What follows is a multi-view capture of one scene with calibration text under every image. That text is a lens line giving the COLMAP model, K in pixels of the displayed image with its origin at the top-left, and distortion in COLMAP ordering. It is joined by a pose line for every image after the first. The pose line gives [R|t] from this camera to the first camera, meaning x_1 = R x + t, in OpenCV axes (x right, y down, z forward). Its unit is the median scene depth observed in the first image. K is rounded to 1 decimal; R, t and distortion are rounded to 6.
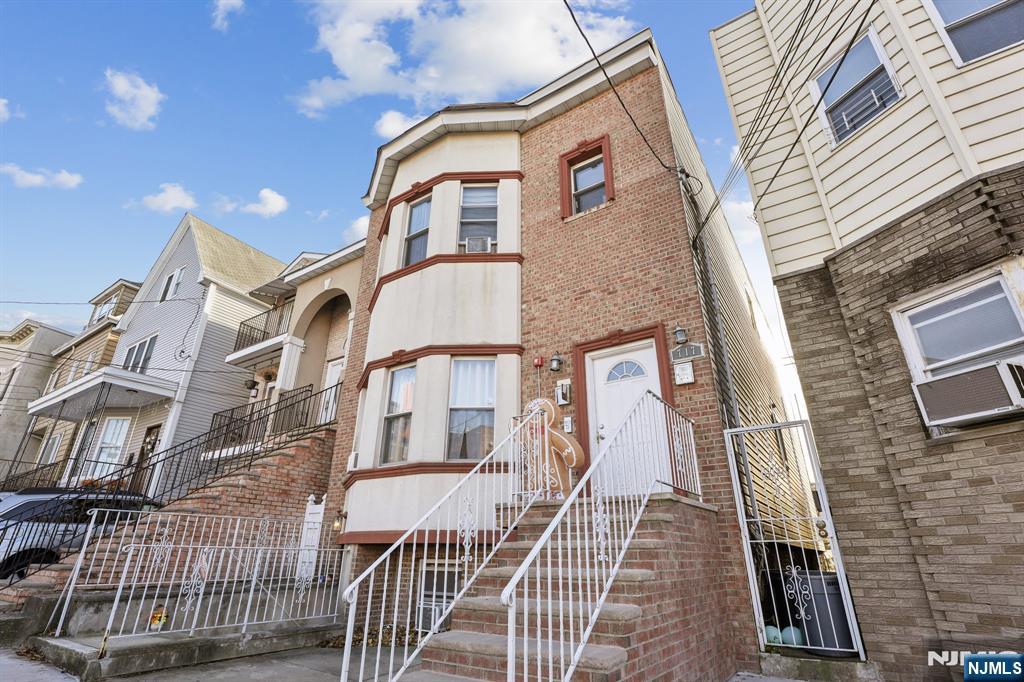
lens RADIAL K [[483.9, 0, 512.0], [0, 483.9, 341.0], [0, 0, 1]] dist [-0.010913, 0.000096]
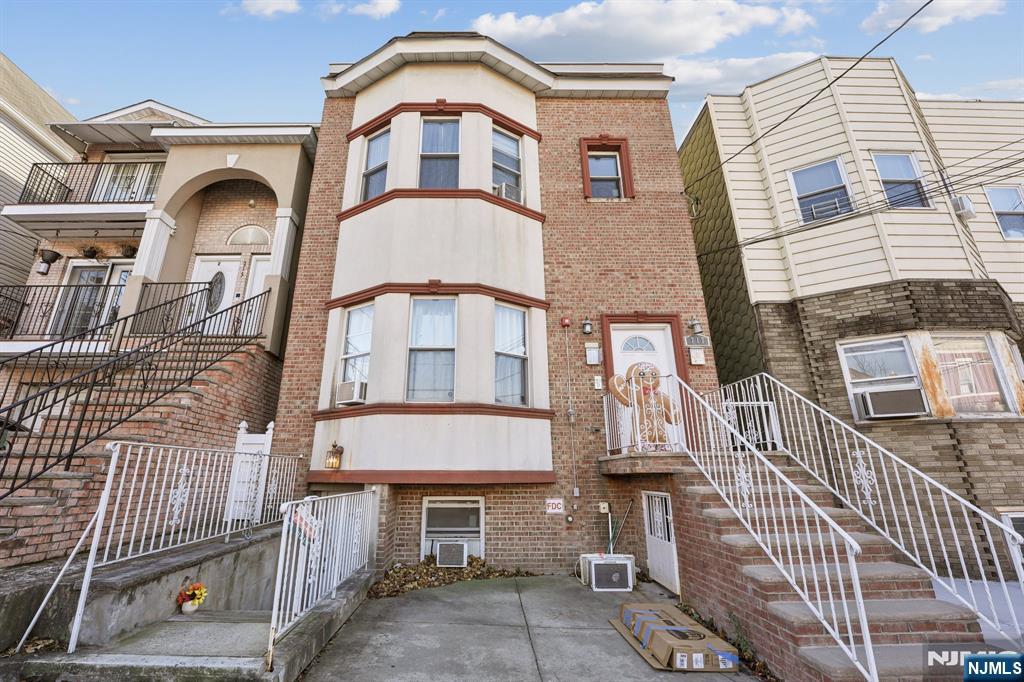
lens RADIAL K [[425.5, 0, 512.0], [0, 425.5, 341.0], [0, 0, 1]] dist [-0.025170, -0.000084]
pose [[0.831577, 0.162775, 0.531022, -0.548086], [-0.219640, 0.974532, 0.045230, 0.067697], [-0.510135, -0.154246, 0.846150, 0.232910]]
